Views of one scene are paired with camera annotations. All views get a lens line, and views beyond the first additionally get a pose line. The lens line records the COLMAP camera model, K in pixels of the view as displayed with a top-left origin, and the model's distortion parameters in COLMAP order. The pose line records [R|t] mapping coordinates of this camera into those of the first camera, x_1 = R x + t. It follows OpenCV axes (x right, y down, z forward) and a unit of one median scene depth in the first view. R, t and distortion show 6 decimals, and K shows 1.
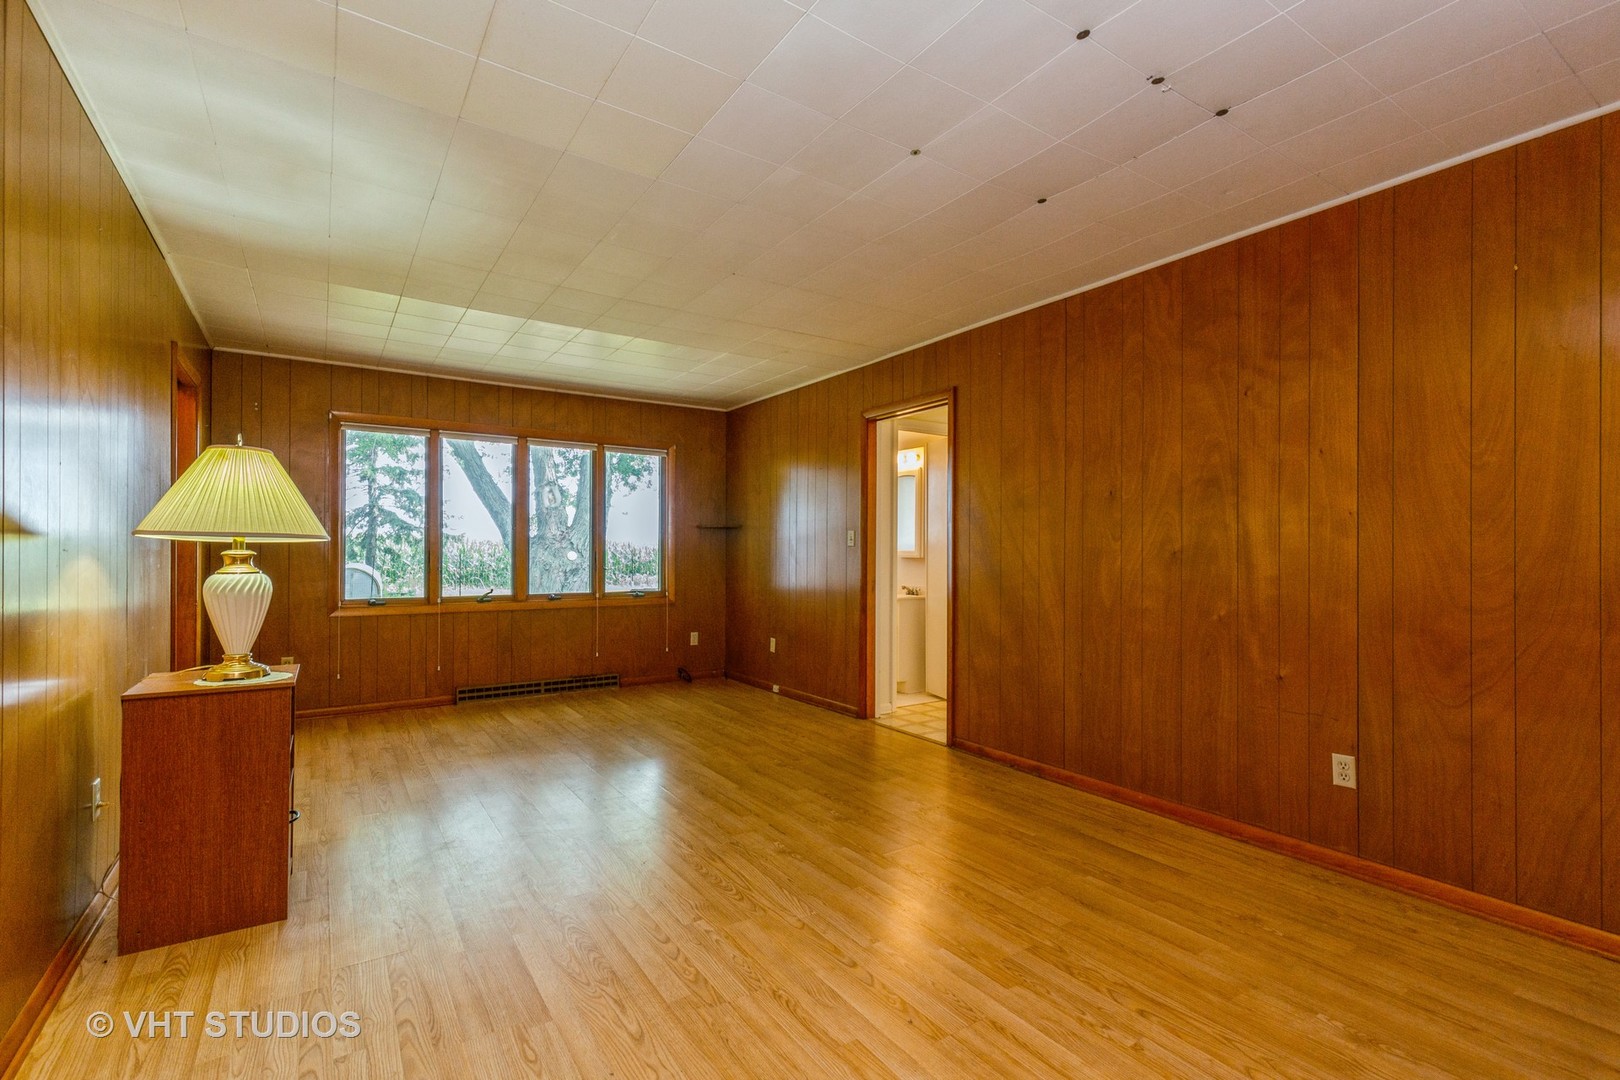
lens RADIAL K [[742.4, 0, 808.7], [0, 742.4, 545.1], [0, 0, 1]] dist [0.003185, -0.000649]
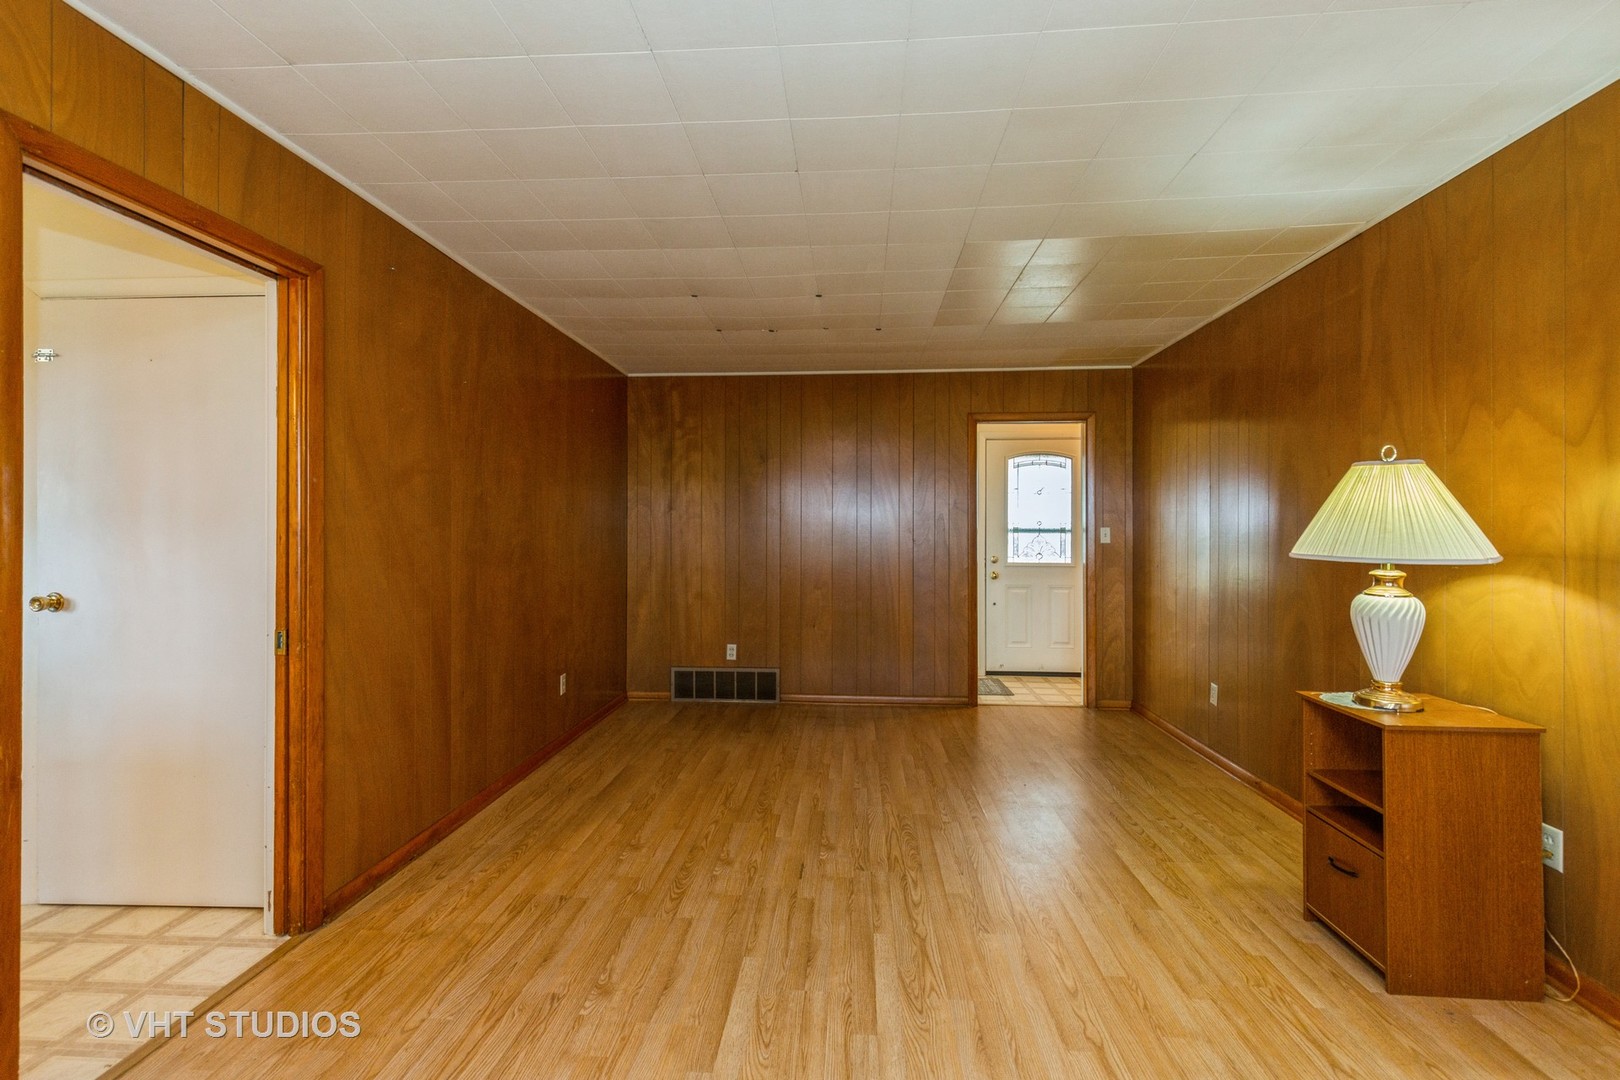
lens RADIAL K [[742.4, 0, 809.7], [0, 742.4, 534.0], [0, 0, 1]] dist [0.003185, -0.000649]
pose [[-0.797200, -0.010414, 0.603625, -0.662219], [-0.010751, 0.999938, 0.003052, -0.030626], [-0.603619, -0.004056, -0.797262, 1.927711]]
